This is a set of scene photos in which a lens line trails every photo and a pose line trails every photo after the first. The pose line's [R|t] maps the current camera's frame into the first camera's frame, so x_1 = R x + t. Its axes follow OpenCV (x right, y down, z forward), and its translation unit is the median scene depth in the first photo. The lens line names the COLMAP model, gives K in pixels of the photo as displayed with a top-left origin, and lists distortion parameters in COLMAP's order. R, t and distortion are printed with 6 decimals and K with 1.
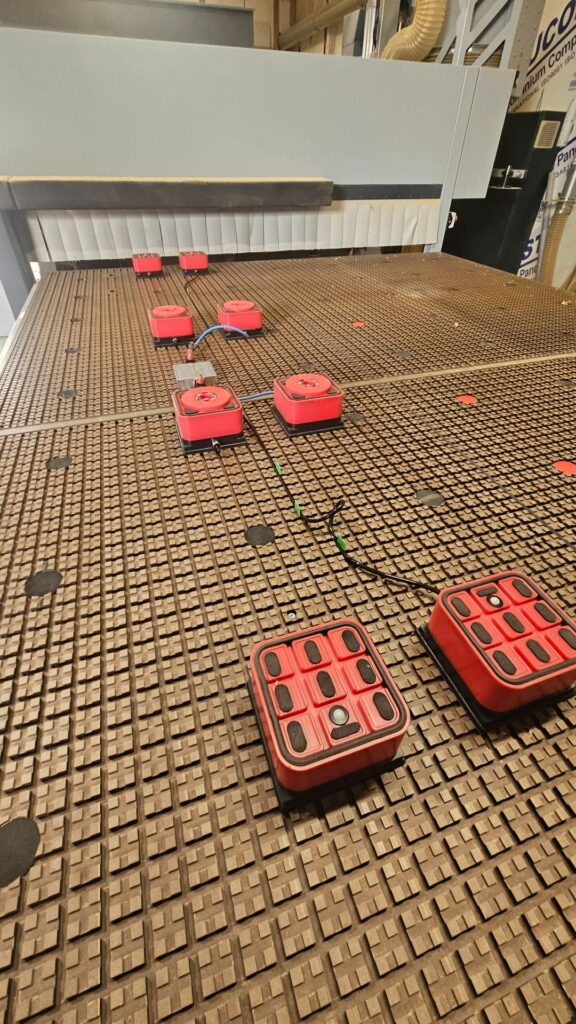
lens RADIAL K [[420.2, 0, 288.0], [0, 420.2, 512.0], [0, 0, 1]] dist [-0.000459, -0.000128]
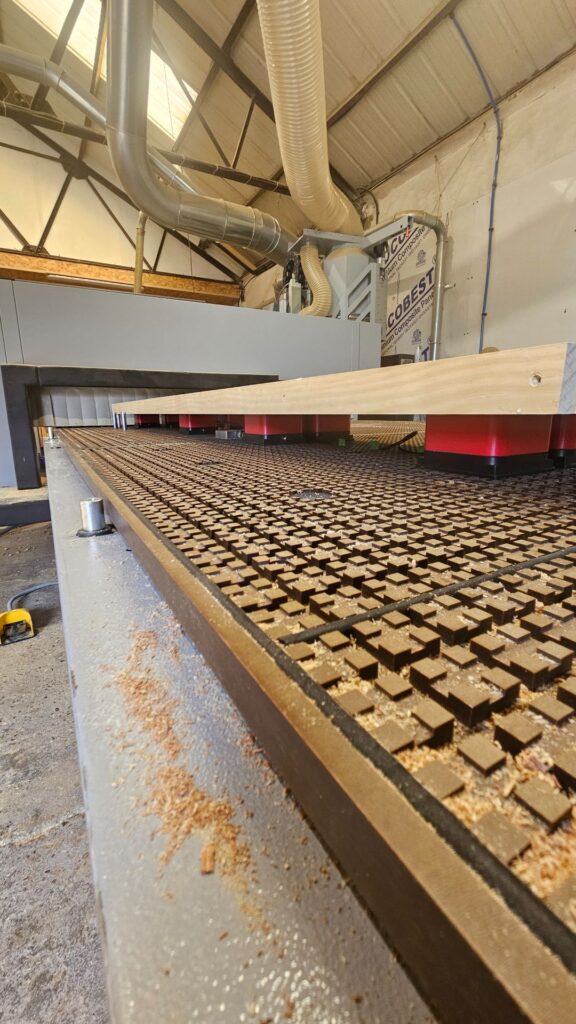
lens RADIAL K [[420.2, 0, 288.0], [0, 420.2, 512.0], [0, 0, 1]] dist [-0.000459, -0.000128]
pose [[0.982141, -0.067811, 0.175502, -0.128256], [0.140460, 0.884879, -0.444139, 0.229099], [-0.125180, 0.460858, 0.878601, -0.021502]]
